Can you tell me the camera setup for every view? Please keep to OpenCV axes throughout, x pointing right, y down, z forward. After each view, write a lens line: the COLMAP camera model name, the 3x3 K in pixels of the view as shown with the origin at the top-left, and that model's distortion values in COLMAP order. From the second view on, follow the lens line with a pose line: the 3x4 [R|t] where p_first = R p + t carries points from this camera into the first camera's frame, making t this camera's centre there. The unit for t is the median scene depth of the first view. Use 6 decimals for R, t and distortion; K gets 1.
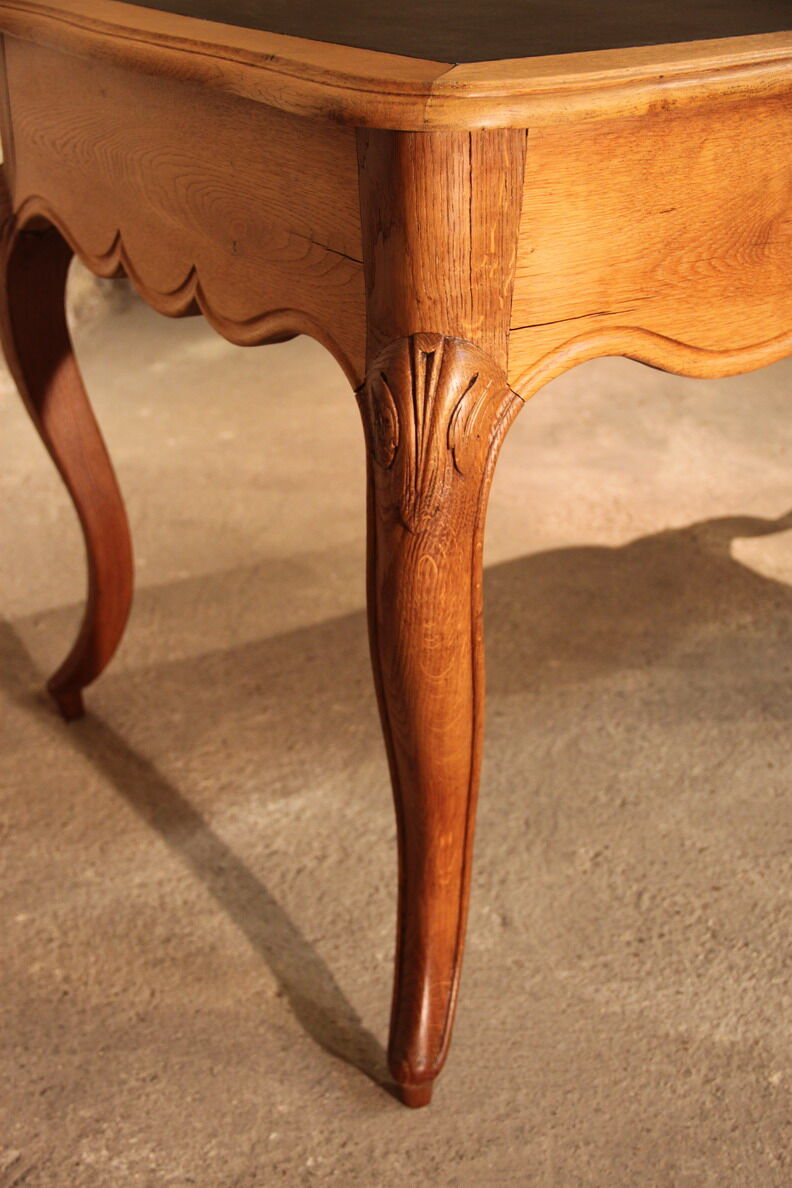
lens RADIAL K [[1572.6, 0, 396.2], [0, 1572.6, 599.4], [0, 0, 1]] dist [0.090826, 0.000000]
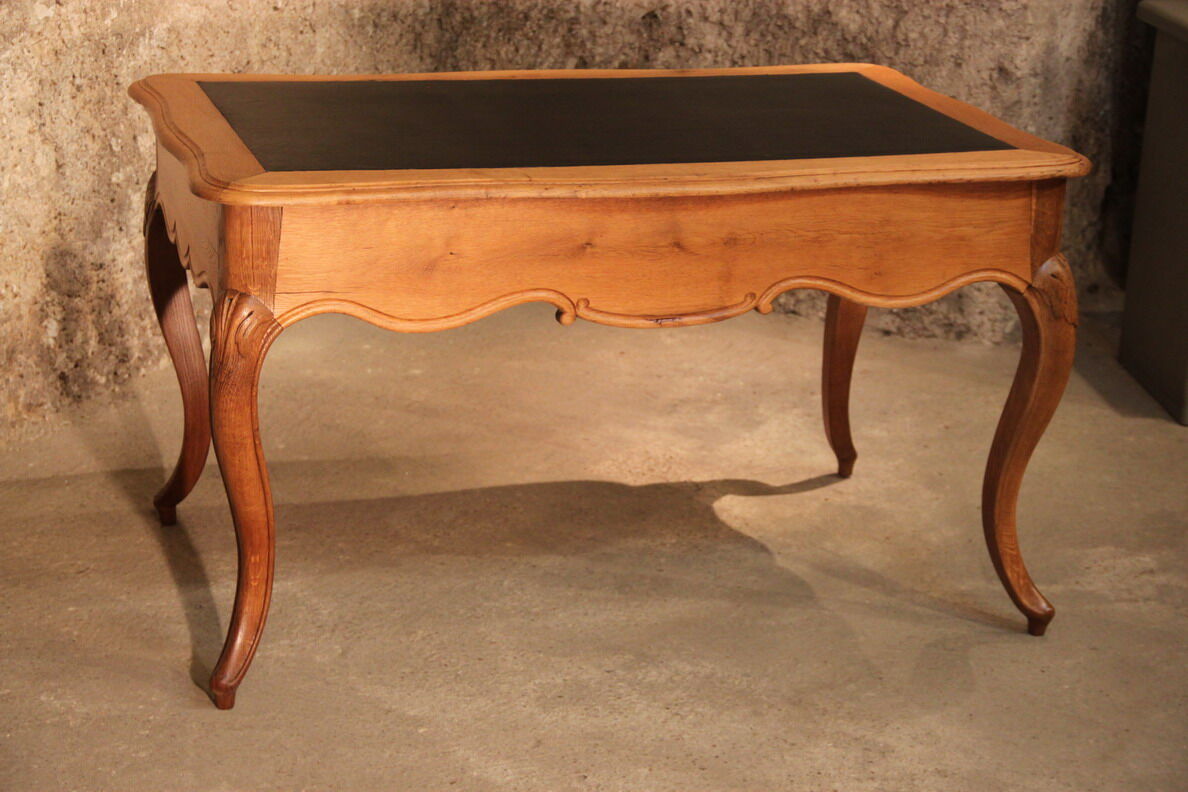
lens RADIAL K [[2581.9, 0, 595.2], [0, 2581.9, 392.3], [0, 0, 1]] dist [0.608785, 0.000000]
pose [[0.952186, 0.128904, -0.276994, 1.385844], [-0.164462, 0.980327, -0.109138, 0.256533], [0.257476, 0.149475, 0.954654, -2.092733]]
